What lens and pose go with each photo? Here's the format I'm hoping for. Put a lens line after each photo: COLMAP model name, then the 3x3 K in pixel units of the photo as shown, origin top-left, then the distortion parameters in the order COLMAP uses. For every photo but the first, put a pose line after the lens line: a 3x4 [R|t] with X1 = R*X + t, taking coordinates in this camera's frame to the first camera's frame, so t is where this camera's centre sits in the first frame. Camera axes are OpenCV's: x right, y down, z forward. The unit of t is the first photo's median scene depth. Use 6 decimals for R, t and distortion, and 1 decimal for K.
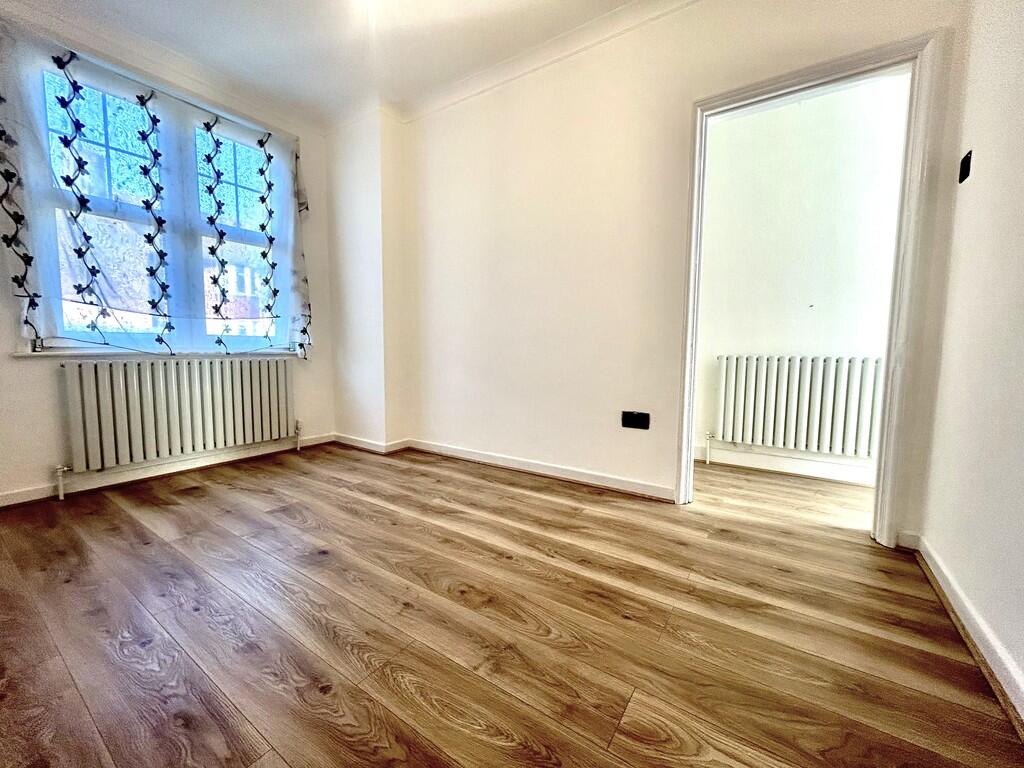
lens RADIAL K [[412.8, 0, 512.5], [0, 412.8, 383.3], [0, 0, 1]] dist [-0.004852, 0.001635]
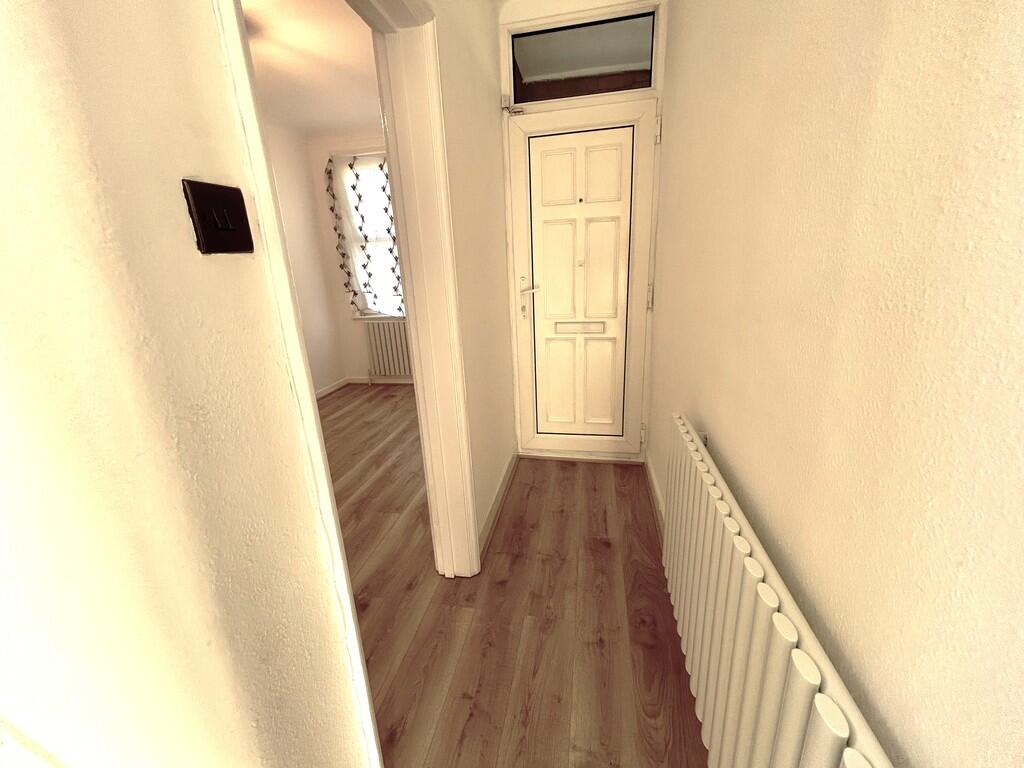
lens RADIAL K [[412.8, 0, 510.9], [0, 412.8, 382.2], [0, 0, 1]] dist [-0.004852, 0.001635]
pose [[0.396085, 0.231114, -0.888652, 1.024308], [-0.029506, 0.970509, 0.239252, -0.251896], [0.917740, -0.068543, 0.391223, 0.772896]]
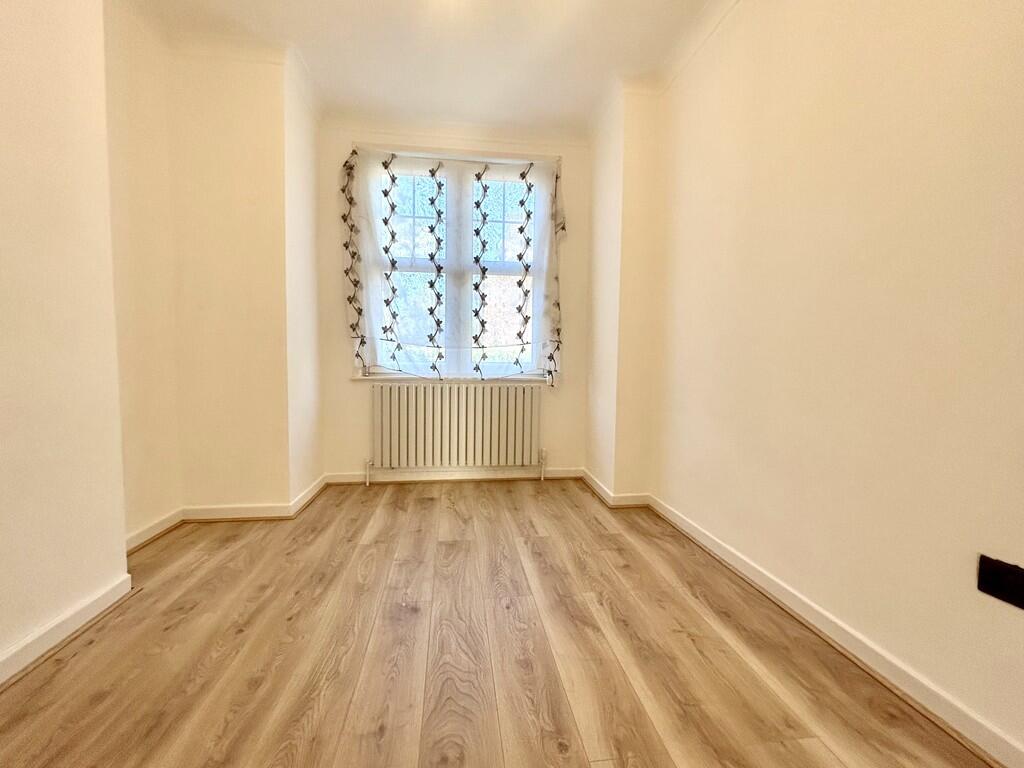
lens RADIAL K [[449.2, 0, 511.4], [0, 449.2, 384.3], [0, 0, 1]] dist [0.001980, -0.000669]
pose [[0.662840, 0.041073, -0.747633, 0.282604], [-0.071299, 0.997419, -0.008417, -0.065286], [0.745358, 0.058885, 0.664058, 0.327011]]
